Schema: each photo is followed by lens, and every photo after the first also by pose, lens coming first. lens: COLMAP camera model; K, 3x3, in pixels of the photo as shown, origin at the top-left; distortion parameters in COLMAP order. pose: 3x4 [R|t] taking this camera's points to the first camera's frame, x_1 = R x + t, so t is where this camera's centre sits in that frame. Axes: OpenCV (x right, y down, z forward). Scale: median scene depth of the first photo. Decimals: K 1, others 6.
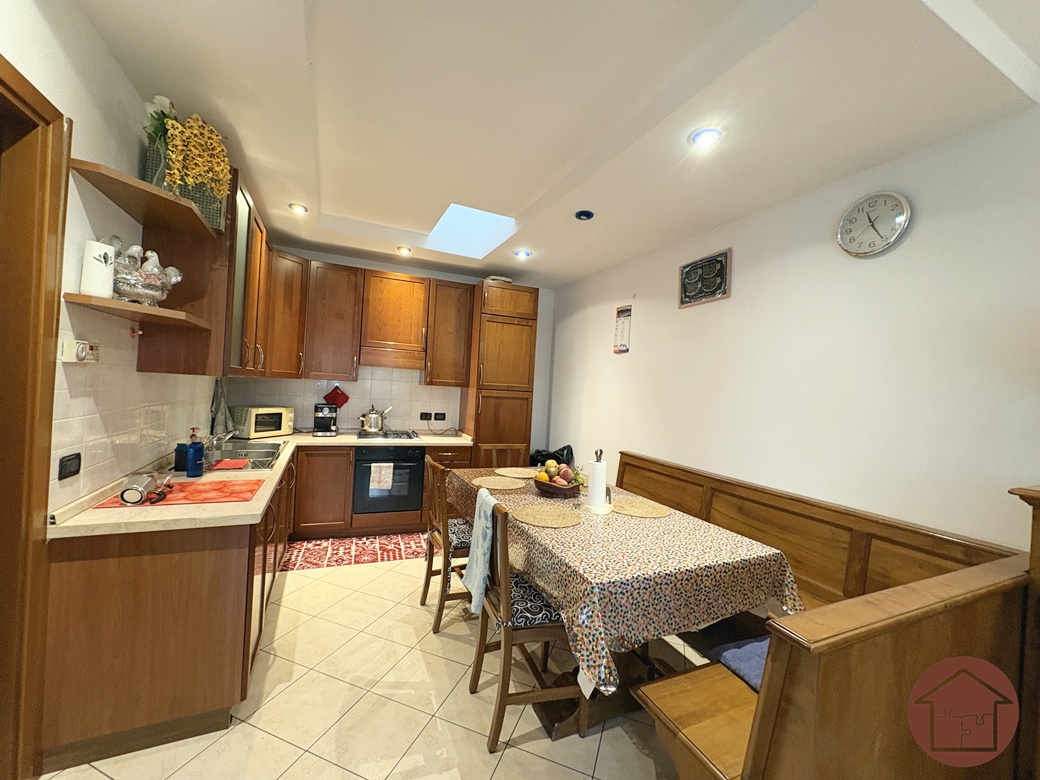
lens RADIAL K [[412.2, 0, 518.4], [0, 412.2, 392.3], [0, 0, 1]] dist [0.001581, 0.000078]
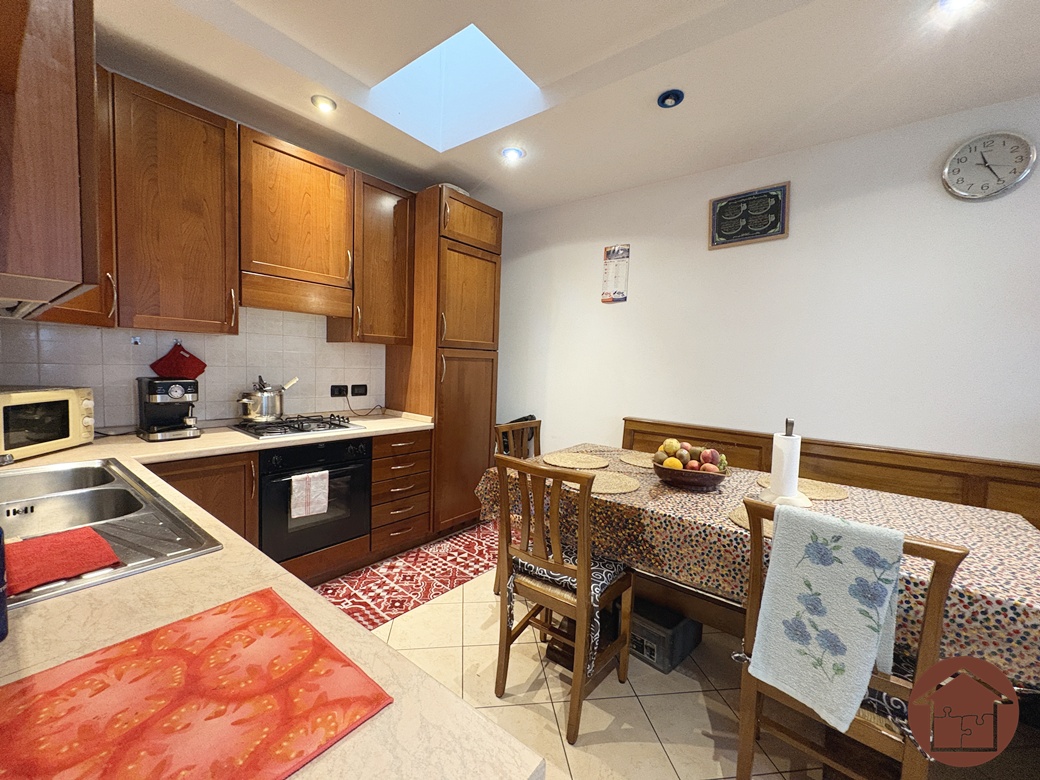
lens RADIAL K [[412.2, 0, 519.1], [0, 412.2, 392.1], [0, 0, 1]] dist [0.001581, 0.000078]
pose [[0.883327, -0.059472, 0.464969, -0.330926], [0.020372, 0.995853, 0.088672, 0.009307], [-0.468314, -0.068854, 0.880875, 0.340193]]
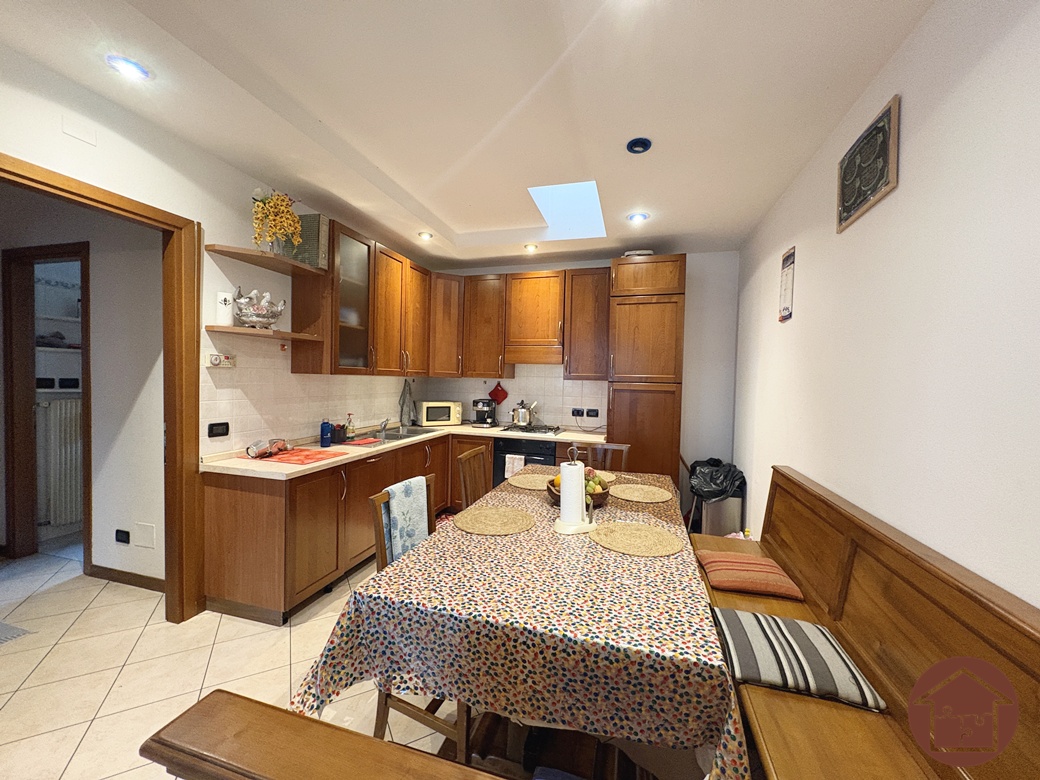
lens RADIAL K [[412.2, 0, 518.1], [0, 412.2, 391.0], [0, 0, 1]] dist [0.001581, 0.000078]
pose [[0.758400, -0.019351, -0.651502, 0.359679], [0.012276, 0.999806, -0.015407, 0.025263], [0.651674, 0.003687, 0.758490, 0.207985]]
